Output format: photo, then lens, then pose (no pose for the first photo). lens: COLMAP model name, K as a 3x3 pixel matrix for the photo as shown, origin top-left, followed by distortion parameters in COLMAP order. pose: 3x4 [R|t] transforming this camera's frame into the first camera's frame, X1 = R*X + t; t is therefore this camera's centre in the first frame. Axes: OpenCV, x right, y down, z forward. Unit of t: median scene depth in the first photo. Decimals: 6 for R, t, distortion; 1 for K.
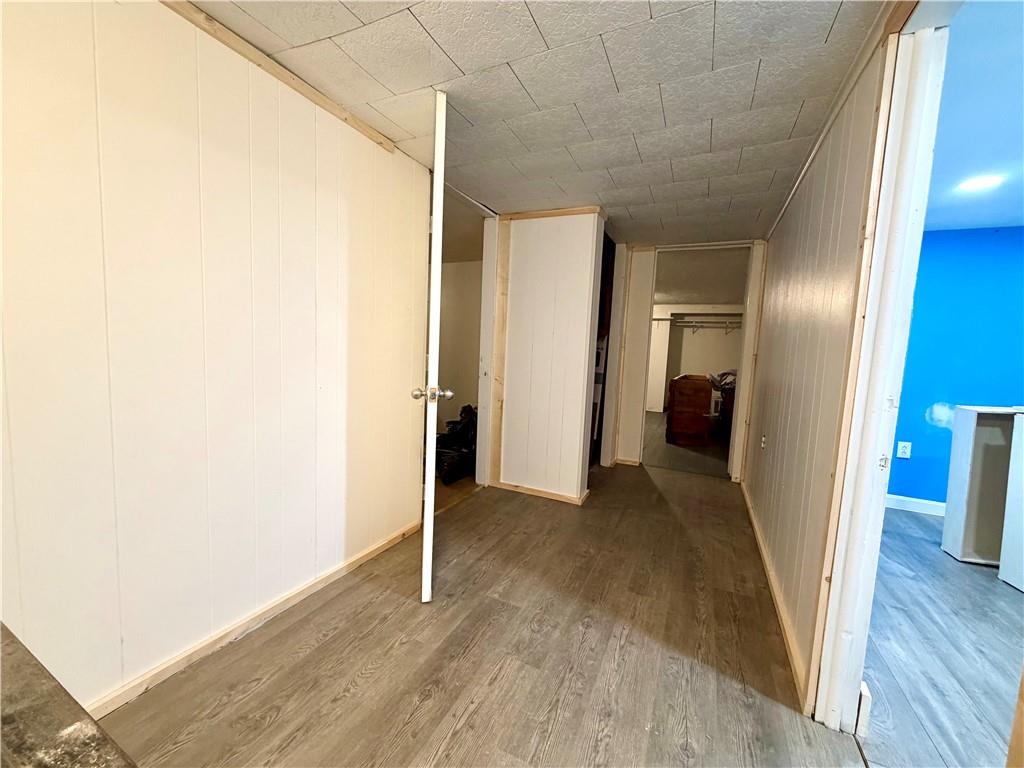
lens RADIAL K [[409.0, 0, 512.0], [0, 409.0, 384.0], [0, 0, 1]] dist [-0.000890, -0.000206]
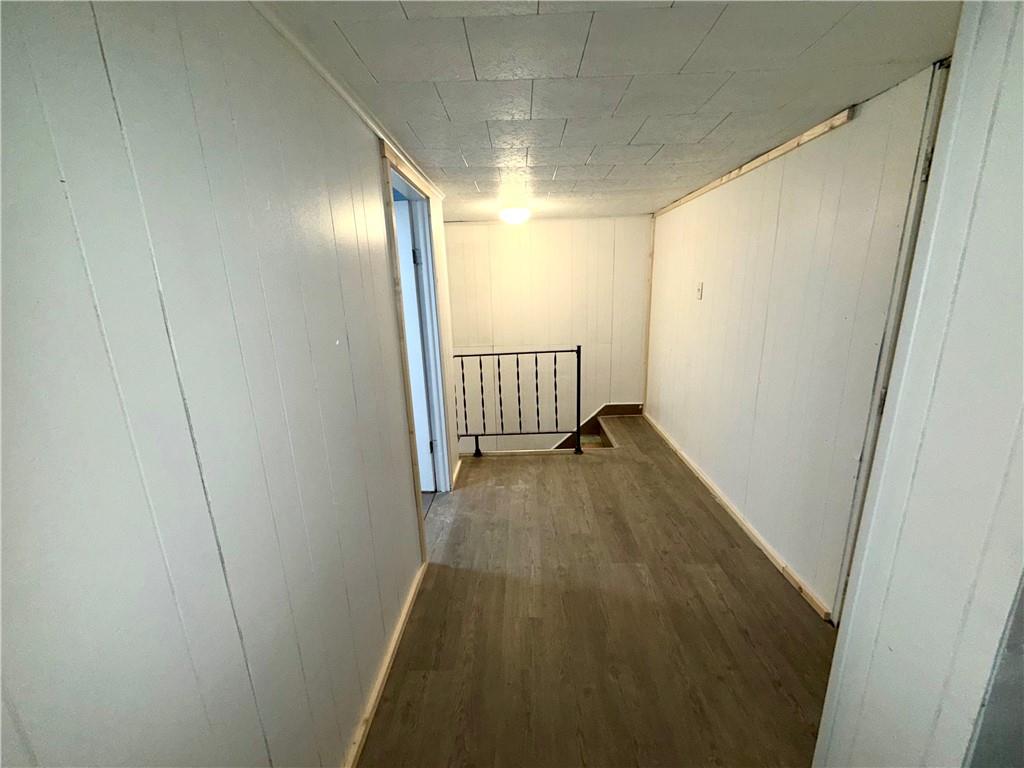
lens RADIAL K [[409.0, 0, 512.0], [0, 409.0, 384.0], [0, 0, 1]] dist [-0.000890, -0.000206]
pose [[-0.916202, 0.077790, -0.393094, 0.901850], [-0.045428, 0.954489, 0.294766, -0.394362], [0.398133, 0.287923, -0.870971, 2.171005]]
